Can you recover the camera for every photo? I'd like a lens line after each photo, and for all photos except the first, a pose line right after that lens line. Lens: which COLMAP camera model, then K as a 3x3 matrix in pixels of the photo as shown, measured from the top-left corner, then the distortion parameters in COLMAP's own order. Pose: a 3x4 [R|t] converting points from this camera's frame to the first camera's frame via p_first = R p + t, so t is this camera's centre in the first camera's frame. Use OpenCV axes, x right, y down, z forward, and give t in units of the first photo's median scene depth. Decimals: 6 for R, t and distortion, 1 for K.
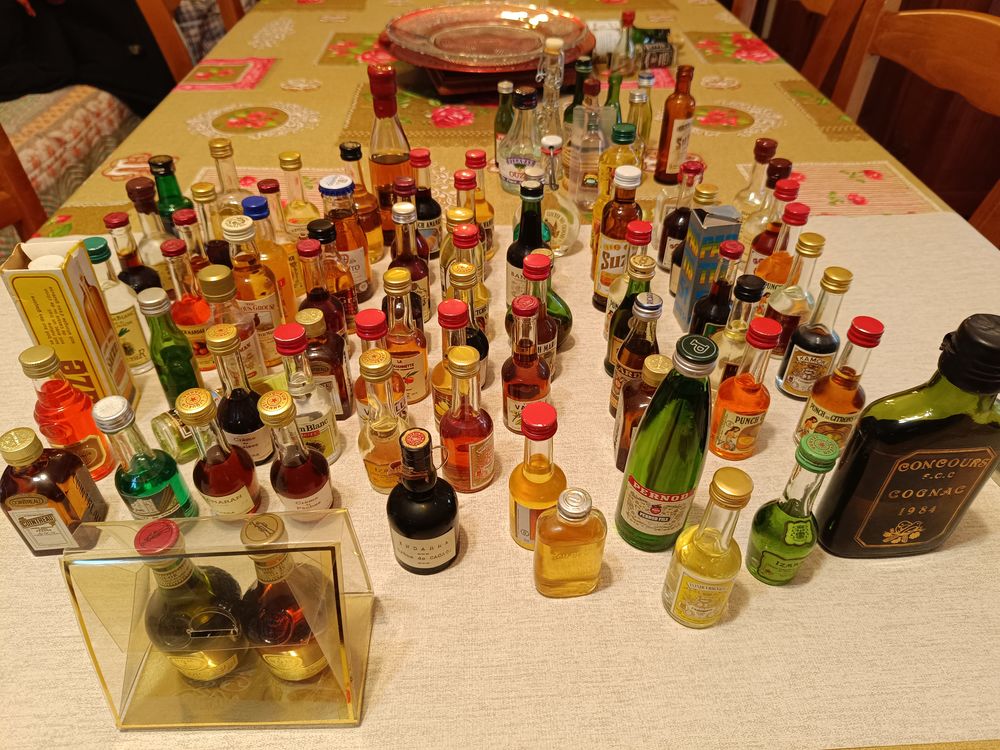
lens RADIAL K [[718.8, 0, 503.3], [0, 718.8, 371.1], [0, 0, 1]] dist [0.030724, -0.067041]
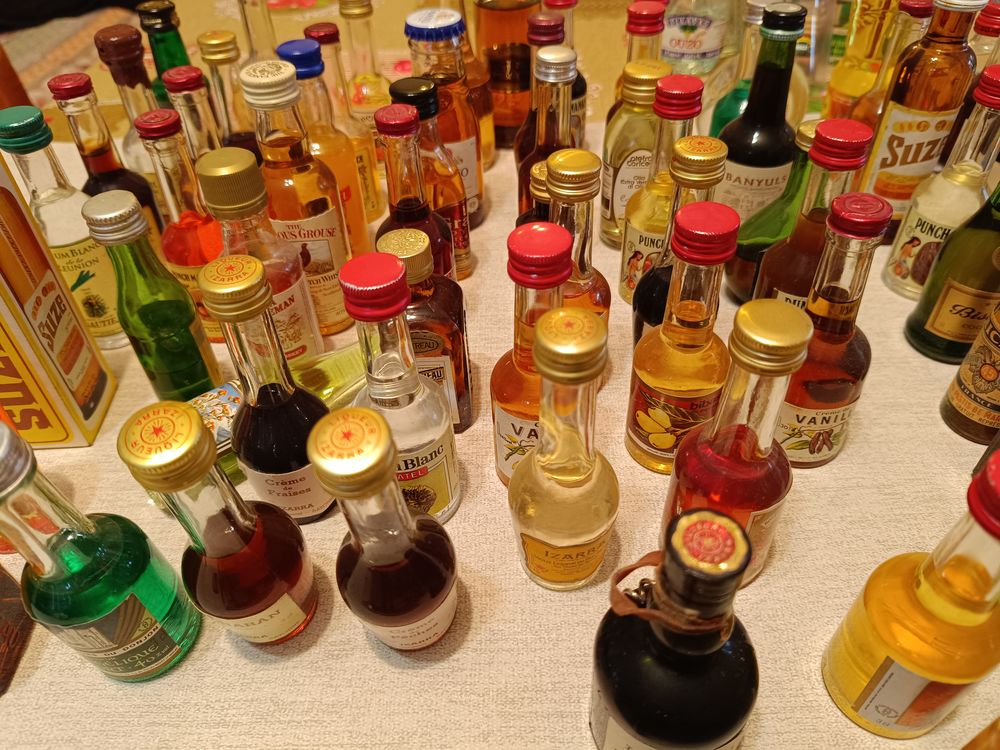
lens RADIAL K [[739.2, 0, 500.0], [0, 739.2, 375.0], [0, 0, 1]] dist [0.005615, -0.035387]
pose [[0.996979, 0.006184, -0.077428, -0.146594], [-0.000985, 0.997752, 0.067001, -0.015936], [0.077668, -0.066722, 0.994744, 0.435317]]
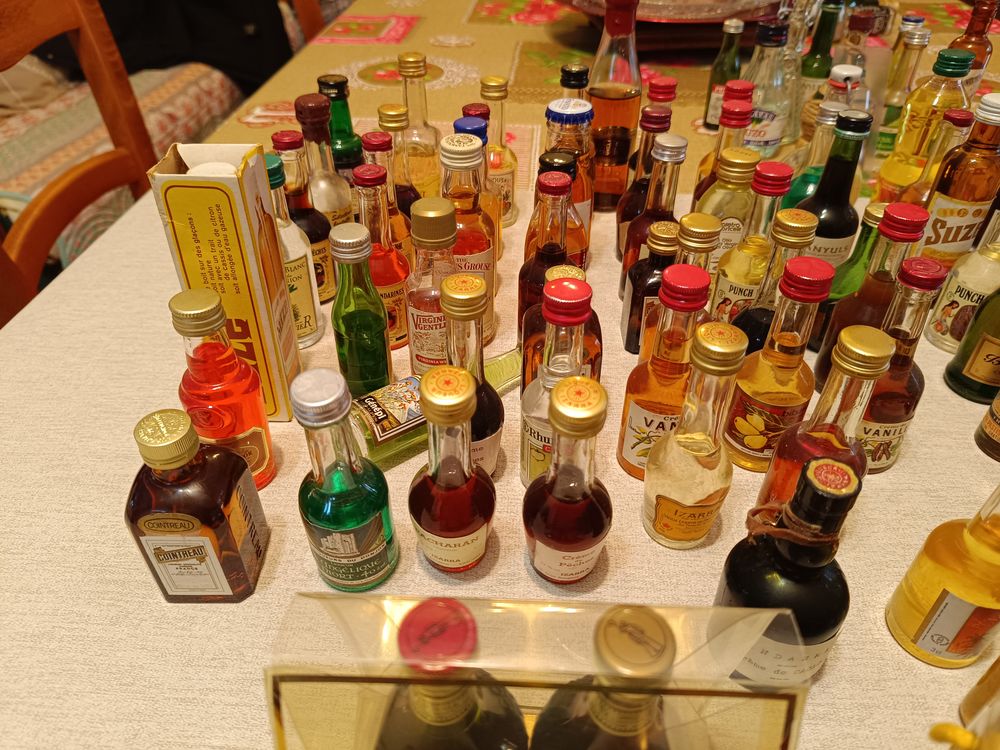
lens RADIAL K [[725.0, 0, 500.0], [0, 725.0, 375.0], [0, 0, 1]] dist [0.037583, -0.071232]
pose [[0.993082, 0.065298, -0.097597, -0.239472], [-0.066533, 0.997740, -0.009449, 0.026321], [0.096760, 0.015877, 0.995181, 0.287960]]
